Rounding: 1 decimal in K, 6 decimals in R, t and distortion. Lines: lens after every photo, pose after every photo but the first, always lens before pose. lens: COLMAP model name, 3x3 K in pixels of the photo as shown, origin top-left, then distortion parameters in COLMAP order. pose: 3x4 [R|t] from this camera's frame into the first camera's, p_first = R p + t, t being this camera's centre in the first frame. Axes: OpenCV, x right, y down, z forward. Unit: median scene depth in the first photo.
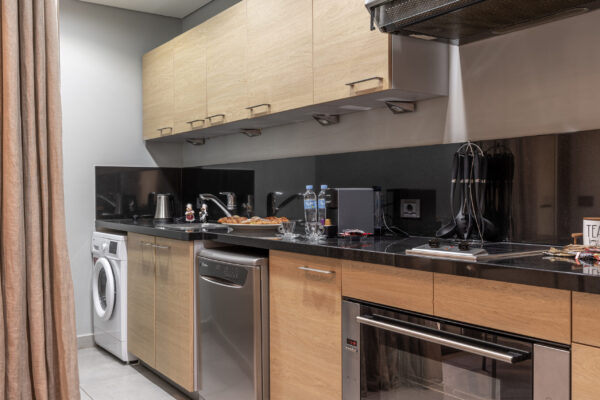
lens RADIAL K [[608.2, 0, 301.1], [0, 608.2, 202.4], [0, 0, 1]] dist [-0.018707, 0.000000]
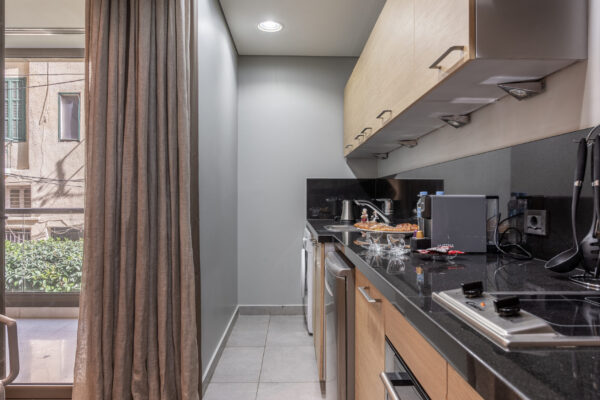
lens RADIAL K [[399.4, 0, 299.2], [0, 399.4, 201.8], [0, 0, 1]] dist [-0.008771, 0.001540]
pose [[0.829197, 0.010523, -0.558858, 0.216873], [-0.015045, 0.999881, -0.003496, -0.009099], [0.558755, 0.011307, 0.829256, 0.437126]]
